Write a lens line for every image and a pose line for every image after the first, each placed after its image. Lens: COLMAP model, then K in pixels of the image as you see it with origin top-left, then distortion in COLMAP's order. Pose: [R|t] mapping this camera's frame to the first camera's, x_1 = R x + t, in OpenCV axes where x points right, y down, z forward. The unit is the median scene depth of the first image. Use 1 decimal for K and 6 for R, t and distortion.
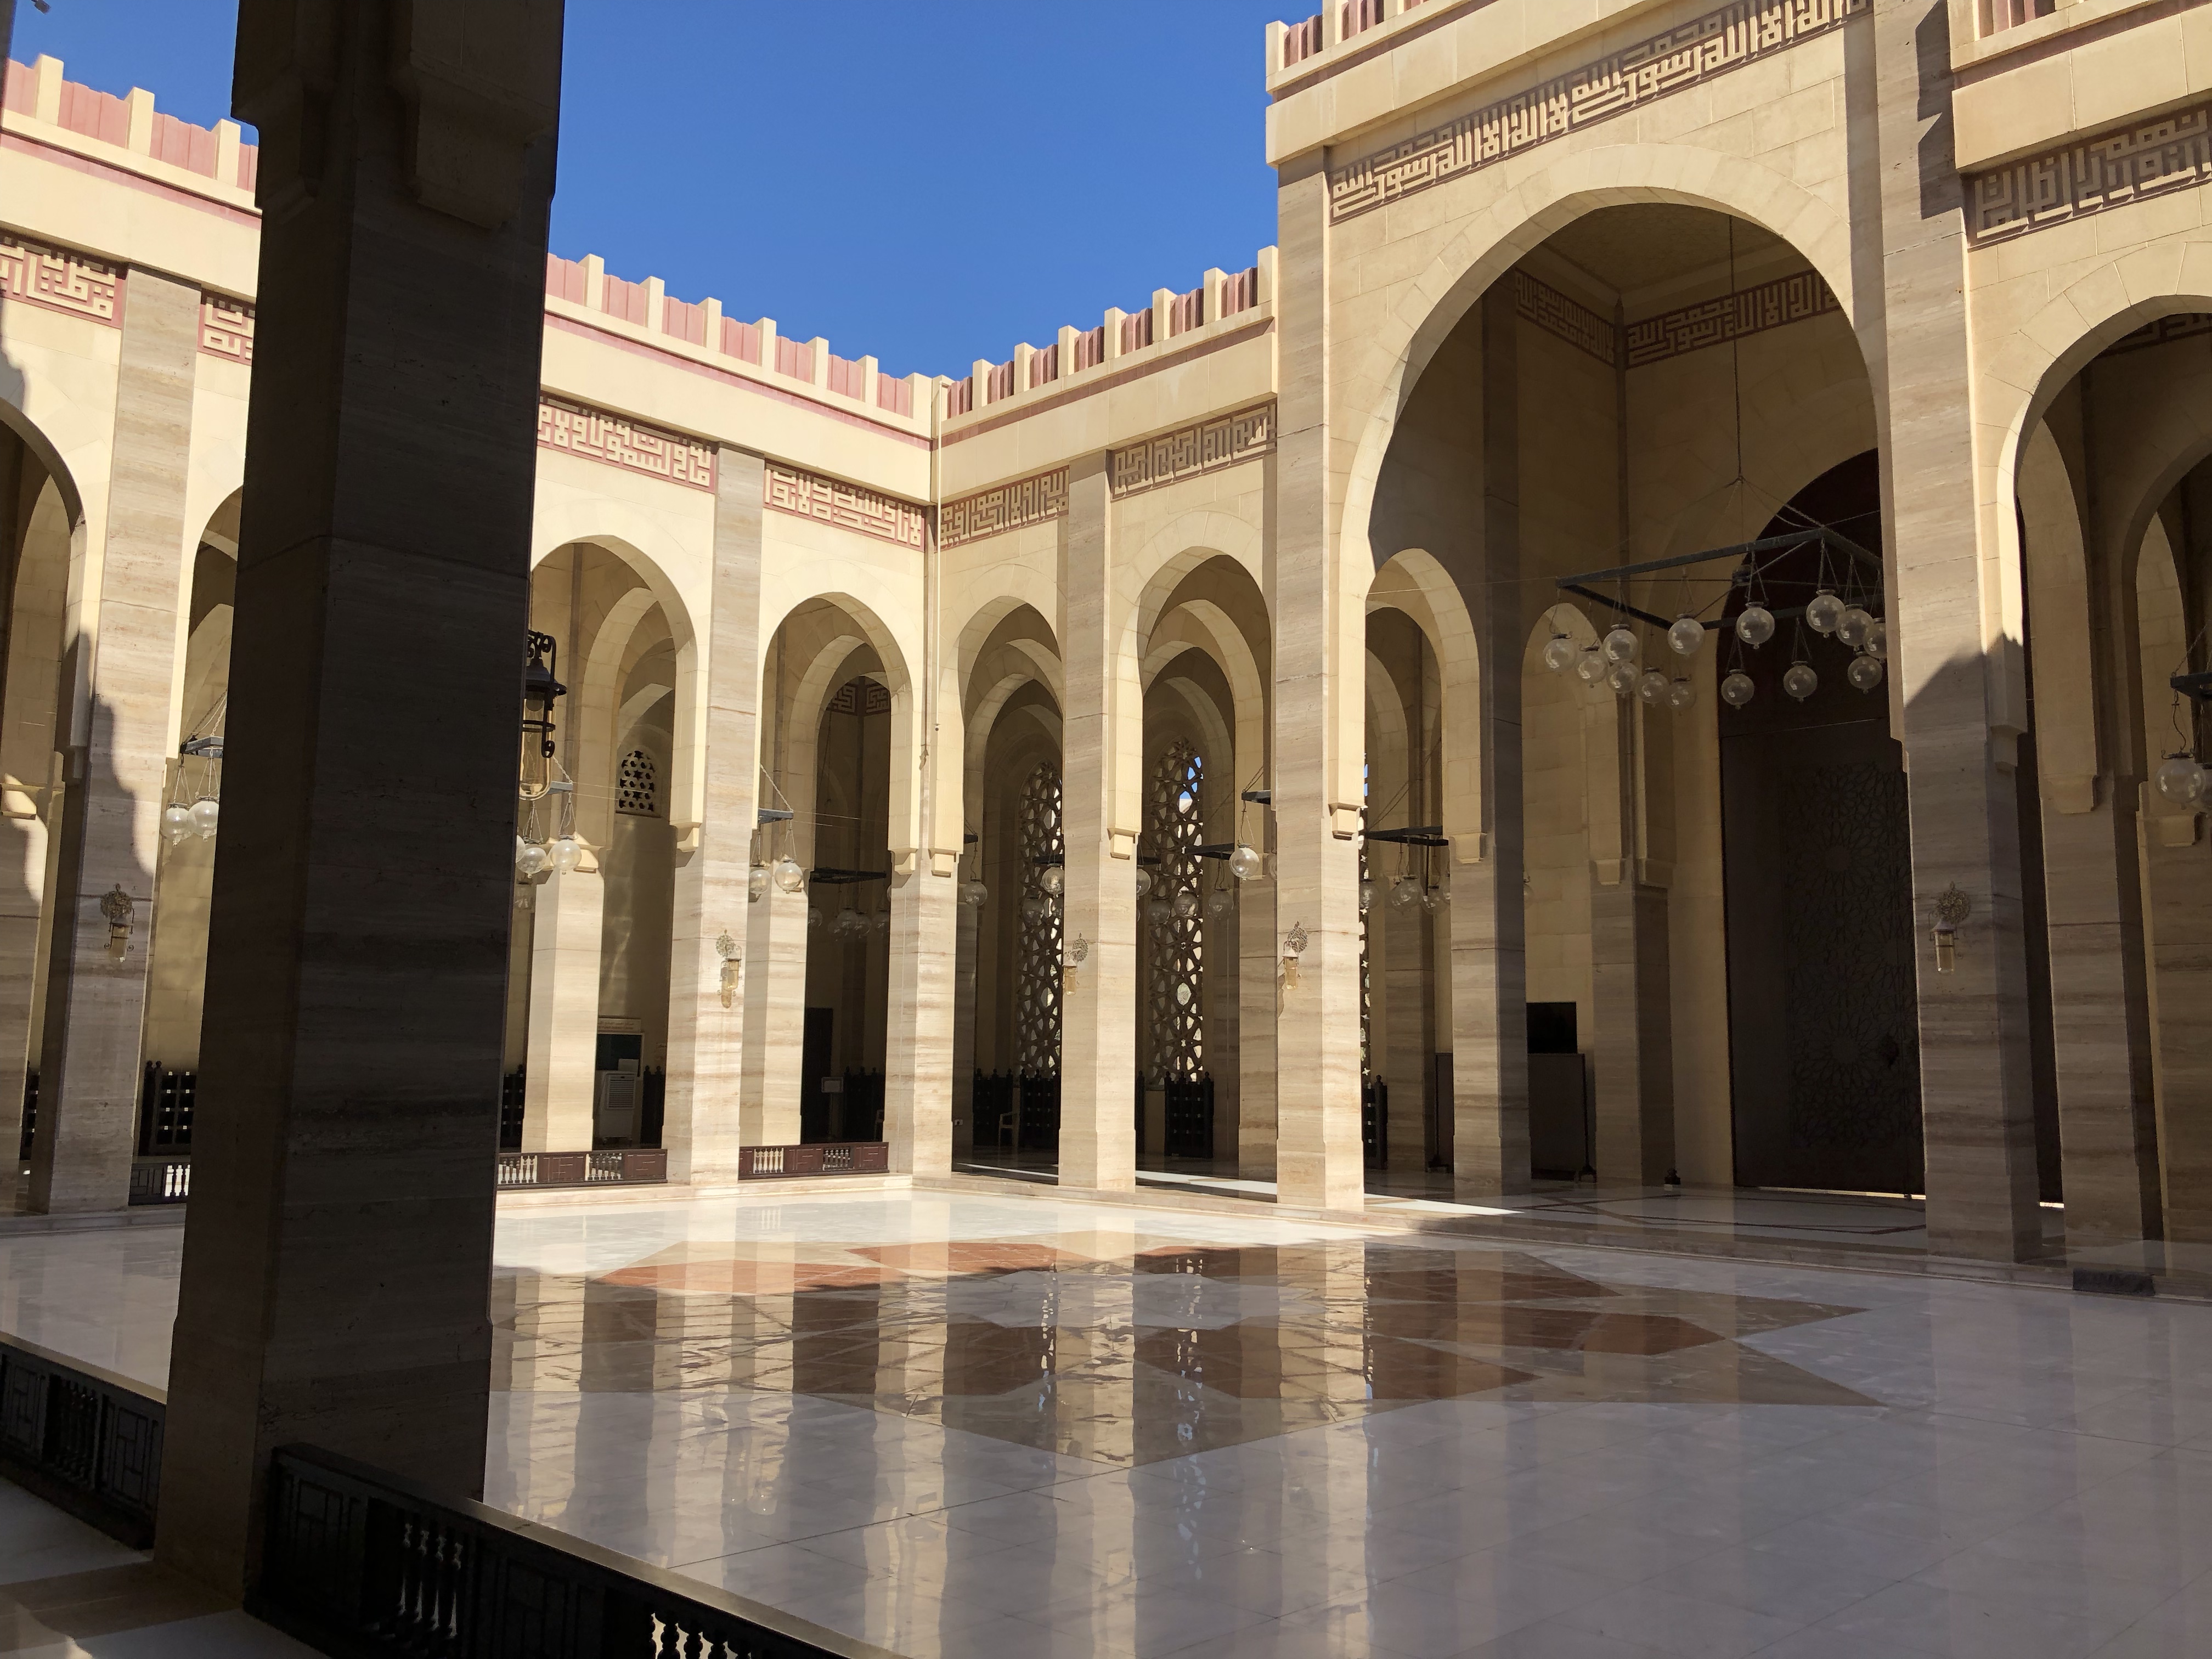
lens RADIAL K [[1791.4, 0, 1116.4], [0, 1791.4, 828.9], [0, 0, 1]] dist [-0.003230, 0.048372]
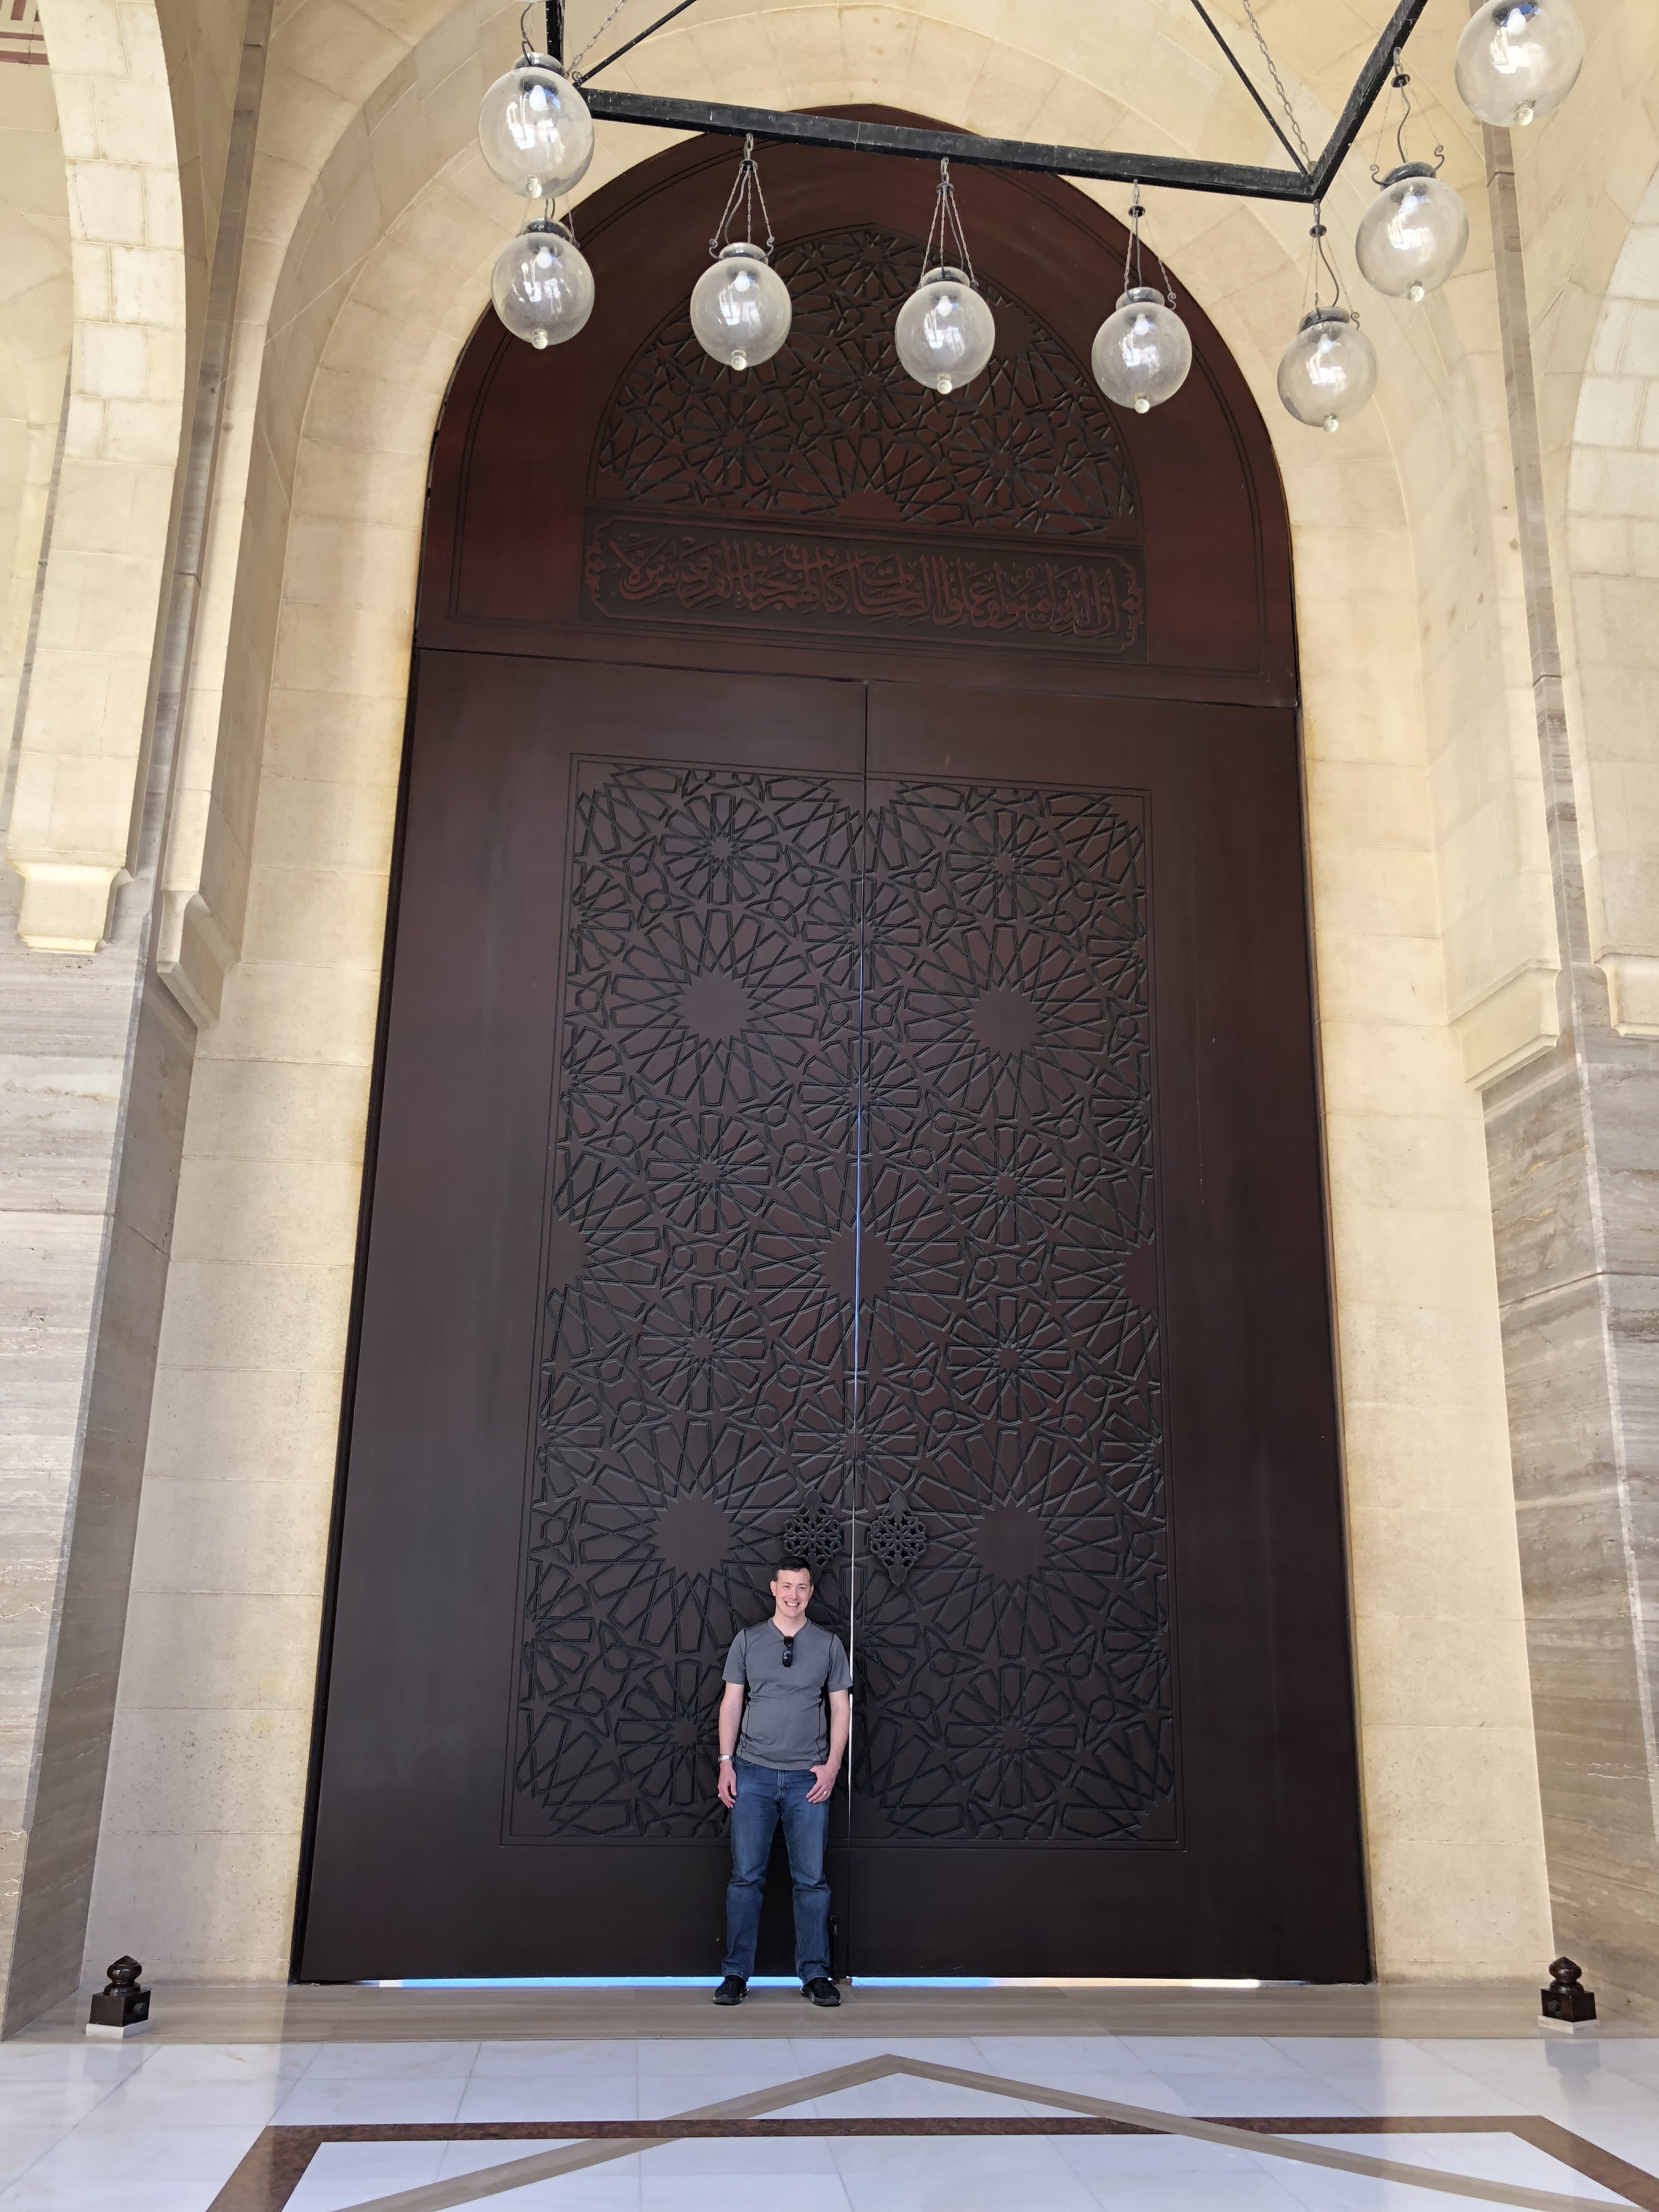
lens RADIAL K [[1791.4, 0, 829.5], [0, 1791.4, 1106.0], [0, 0, 1]] dist [-0.003230, 0.048372]
pose [[0.635268, 0.209305, 0.743388, 0.145256], [-0.109156, 0.977246, -0.181869, 0.099814], [-0.764539, 0.034390, 0.643660, 0.734132]]
